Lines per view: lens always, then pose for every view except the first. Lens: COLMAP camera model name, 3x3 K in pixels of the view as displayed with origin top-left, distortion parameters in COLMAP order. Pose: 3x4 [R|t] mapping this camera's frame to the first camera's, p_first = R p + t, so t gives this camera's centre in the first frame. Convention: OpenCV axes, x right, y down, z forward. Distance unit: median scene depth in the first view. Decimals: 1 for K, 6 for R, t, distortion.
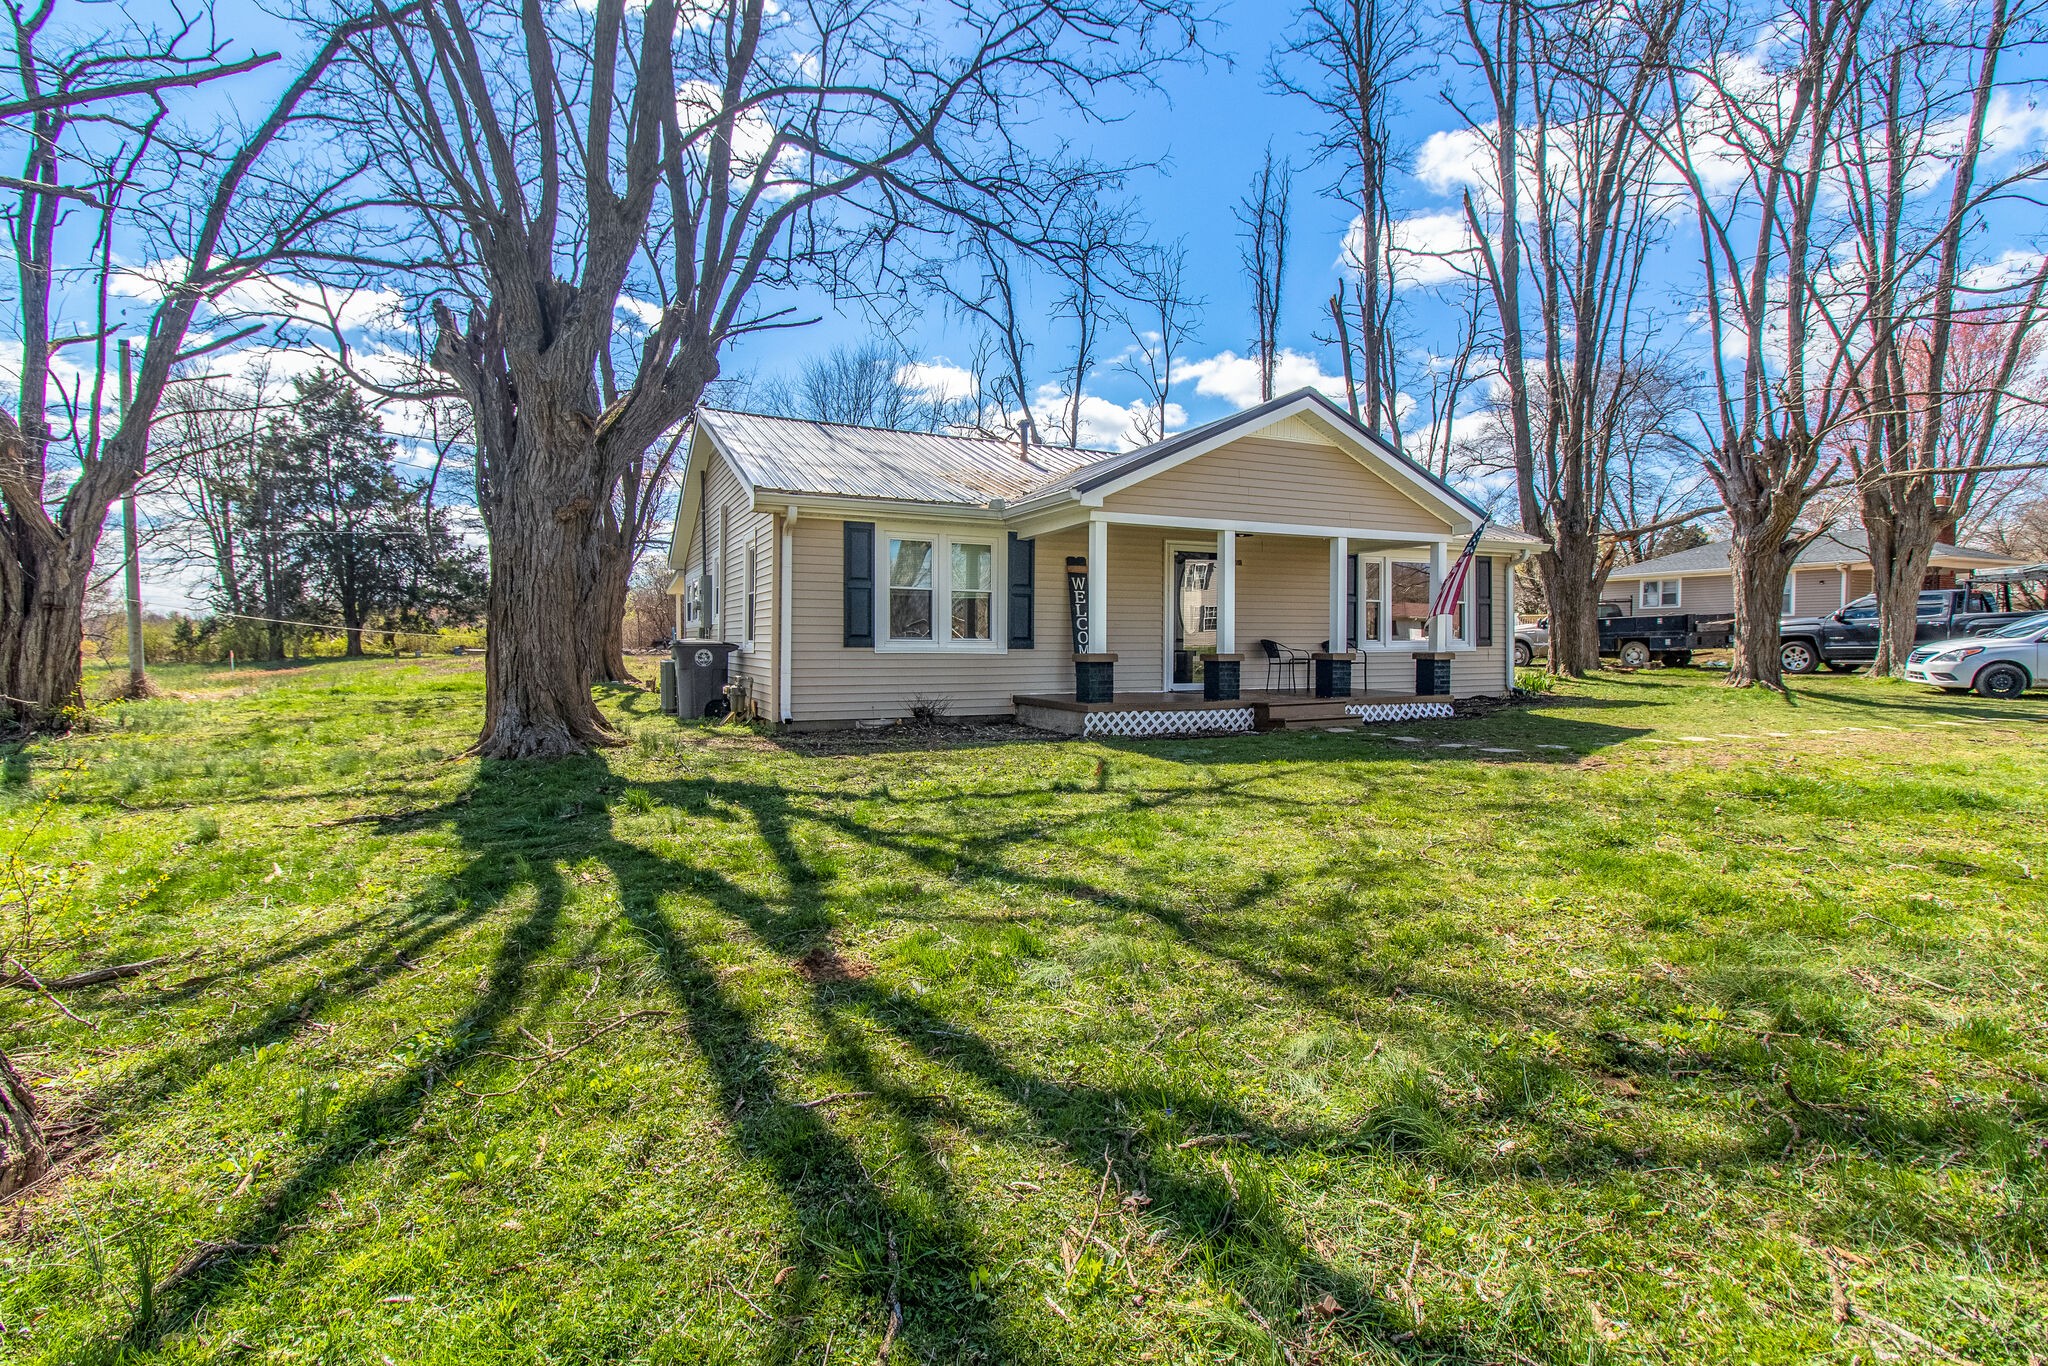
lens RADIAL K [[935.8, 0, 1003.9], [0, 935.8, 673.3], [0, 0, 1]] dist [0.000184, -0.000327]
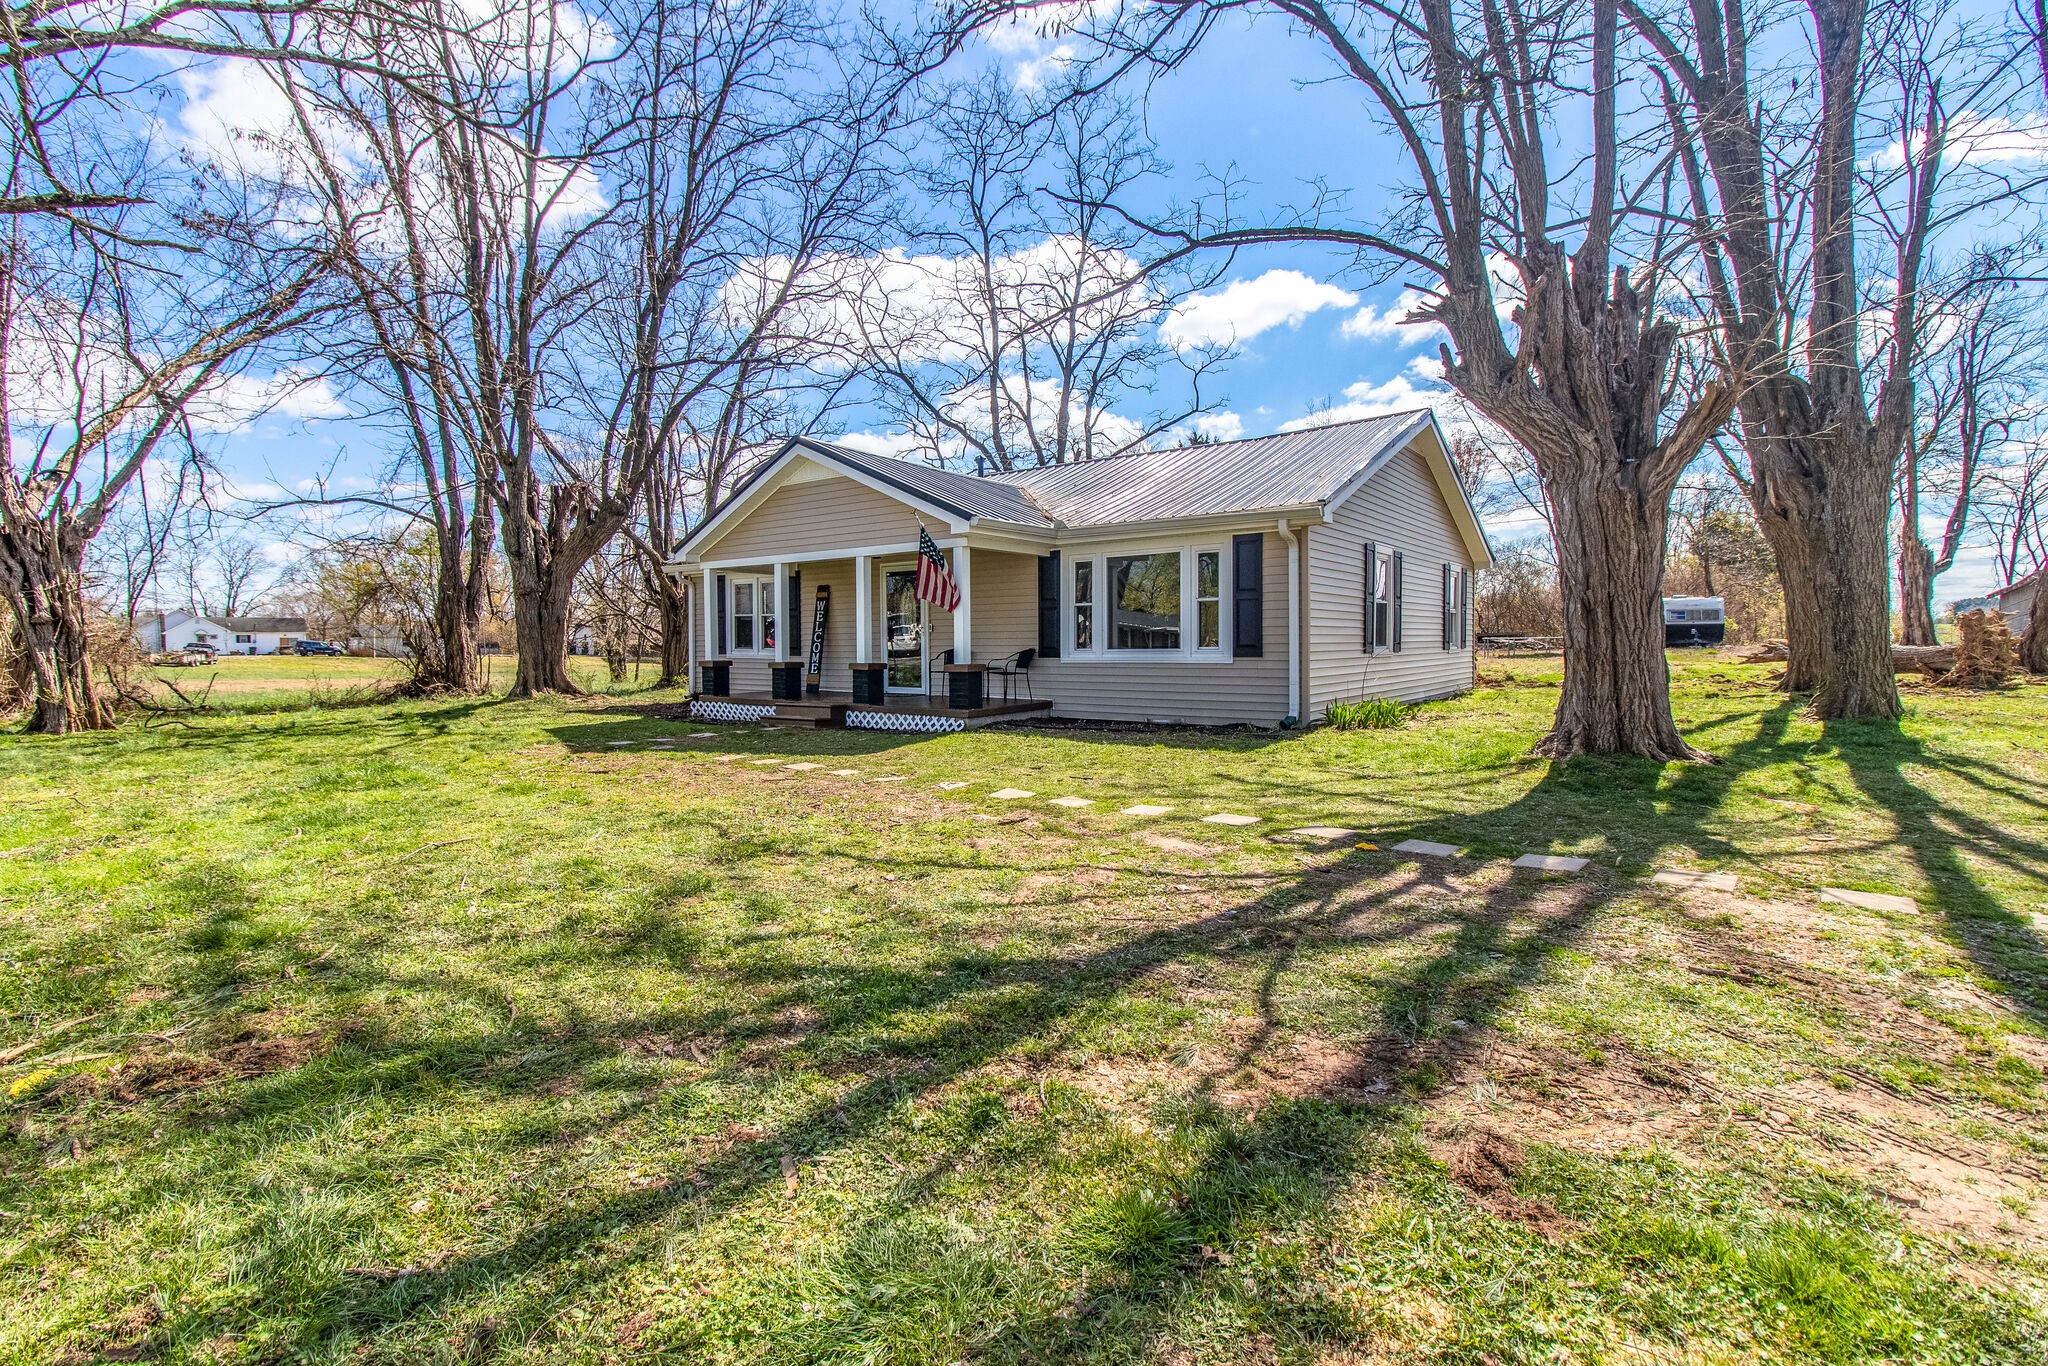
lens RADIAL K [[935.8, 0, 1003.9], [0, 935.8, 673.3], [0, 0, 1]] dist [0.000184, -0.000327]
pose [[0.469238, 0.019550, -0.882855, 1.351187], [-0.024961, 0.999649, 0.008869, -0.022610], [0.882719, 0.017875, 0.469562, 0.620752]]
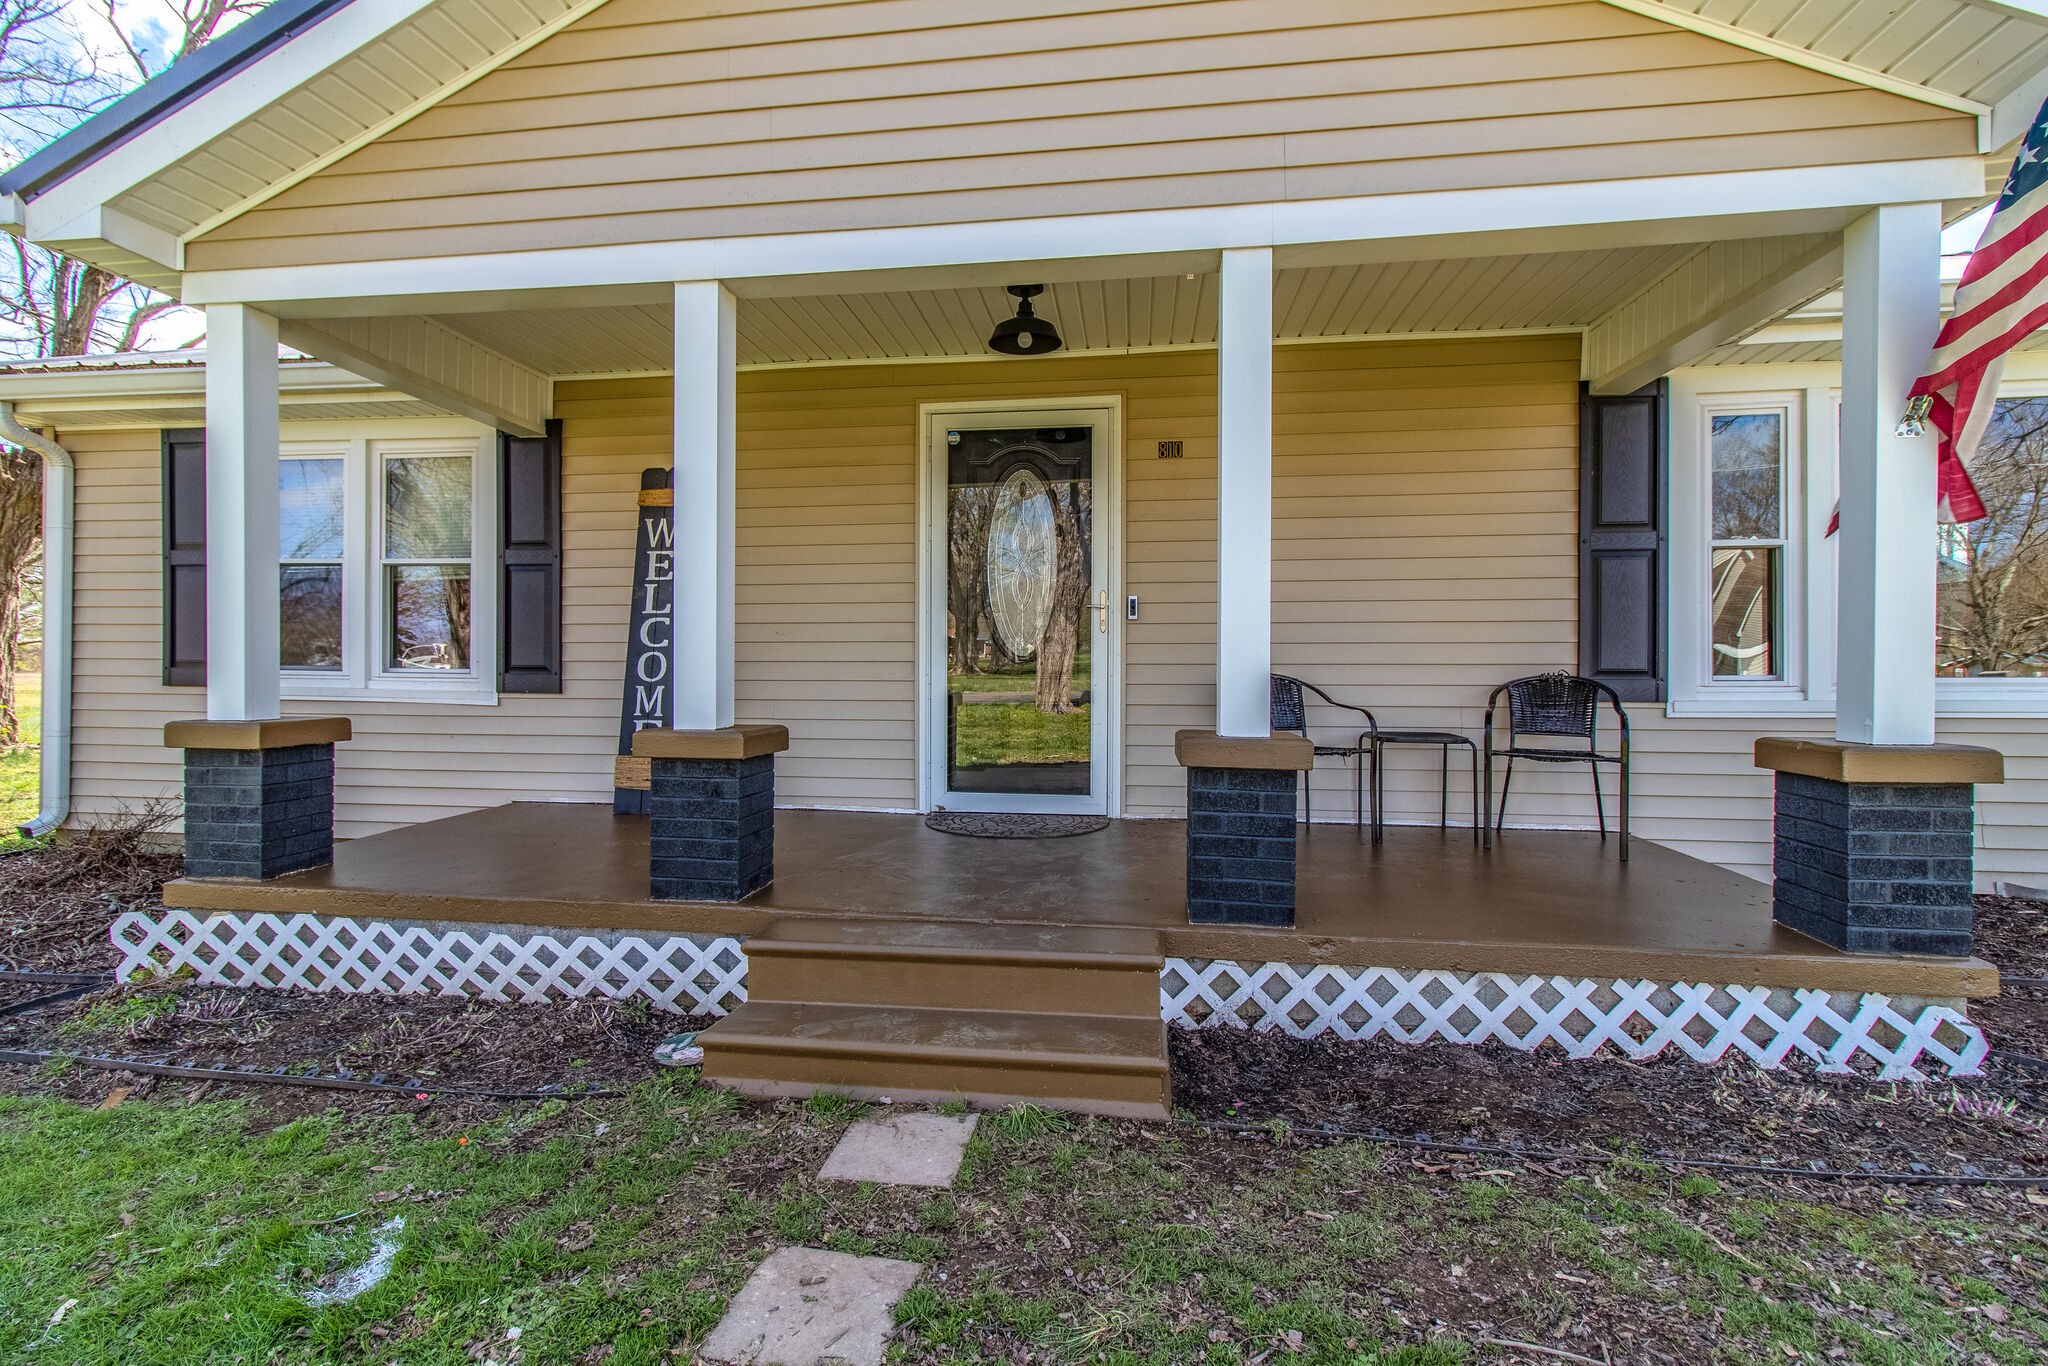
lens RADIAL K [[935.8, 0, 1003.9], [0, 935.8, 673.3], [0, 0, 1]] dist [0.000184, -0.000327]
pose [[0.841284, 0.005793, -0.540562, 0.425180], [-0.020587, 0.999561, -0.021328, -0.029969], [0.540201, 0.029071, 0.841034, 0.746483]]
